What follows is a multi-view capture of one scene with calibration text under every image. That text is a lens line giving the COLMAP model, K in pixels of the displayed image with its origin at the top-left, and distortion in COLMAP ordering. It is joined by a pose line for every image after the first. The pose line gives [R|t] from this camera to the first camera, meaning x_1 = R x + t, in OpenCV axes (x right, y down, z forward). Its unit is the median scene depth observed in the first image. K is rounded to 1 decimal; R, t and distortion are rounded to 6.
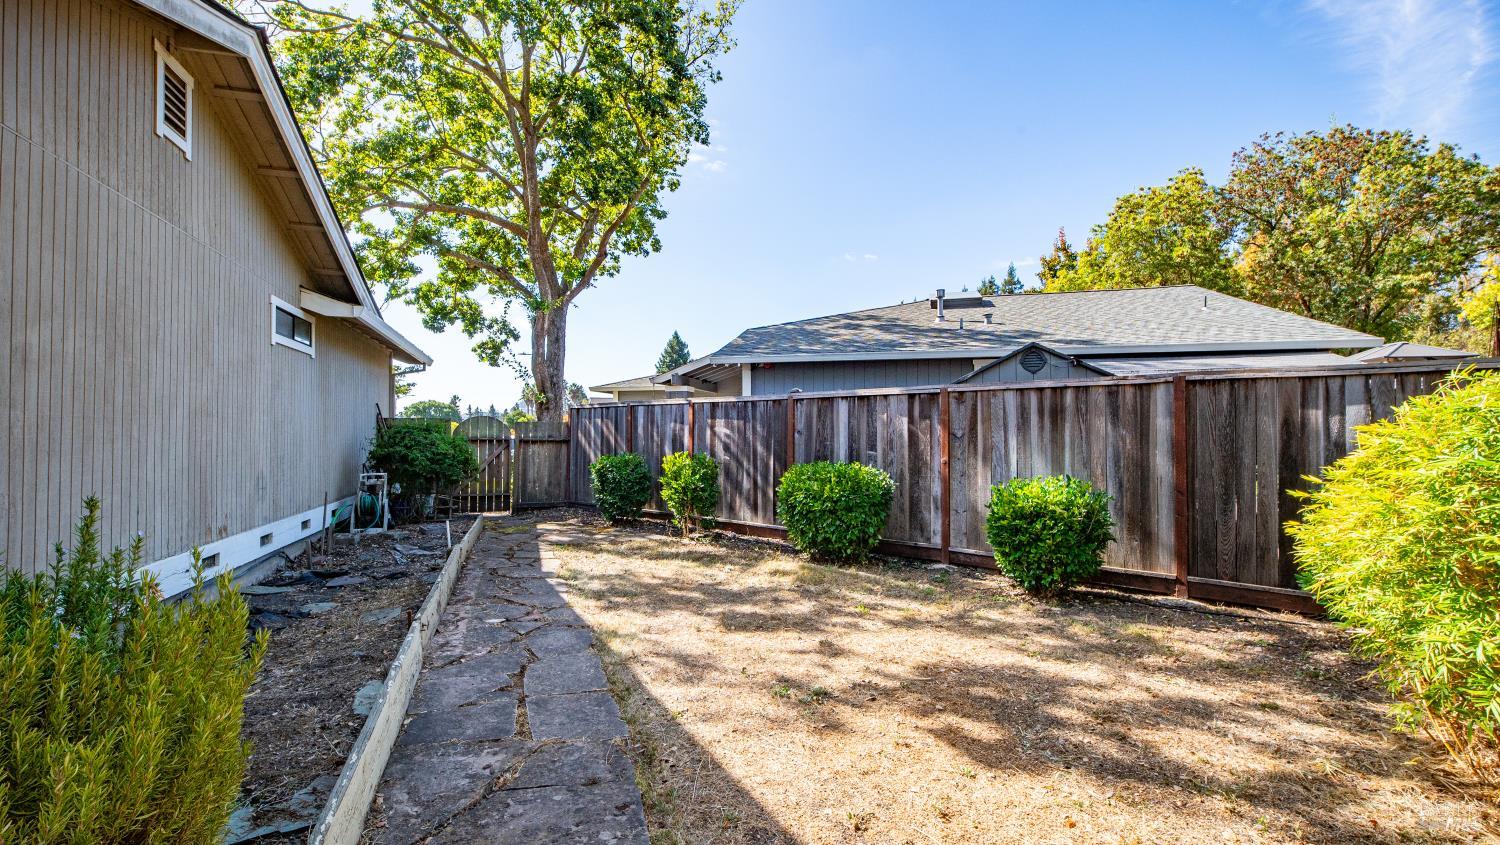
lens RADIAL K [[670.6, 0, 745.9], [0, 670.6, 420.7], [0, 0, 1]] dist [0.000611, -0.000974]
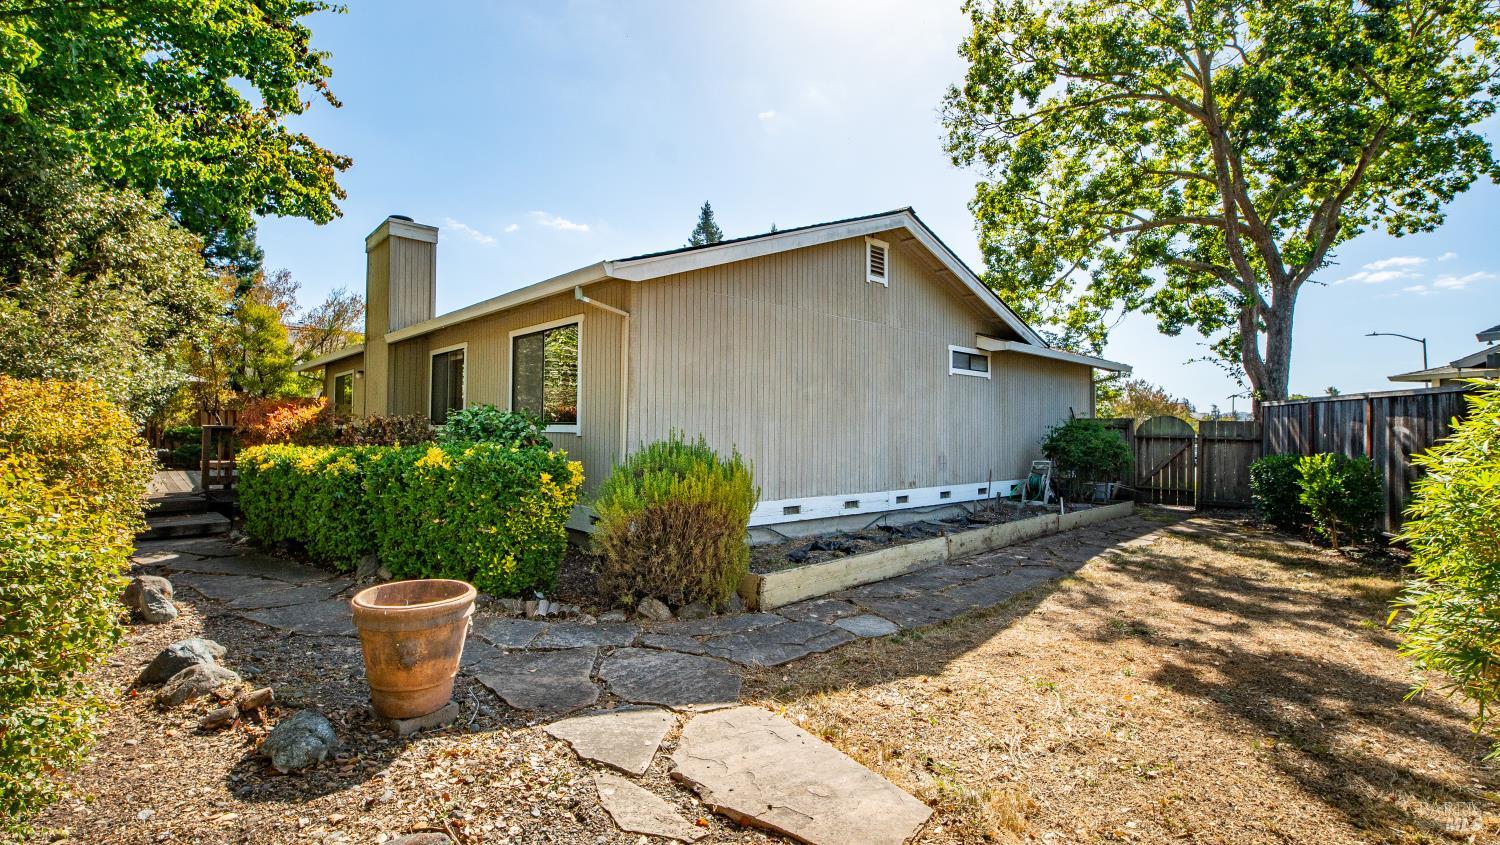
lens RADIAL K [[670.6, 0, 745.9], [0, 670.6, 420.7], [0, 0, 1]] dist [0.000611, -0.000974]
pose [[0.421573, -0.007126, -0.906766, 0.319040], [0.009083, 0.999952, -0.003635, -0.001326], [0.906749, -0.006704, 0.421618, -0.075852]]
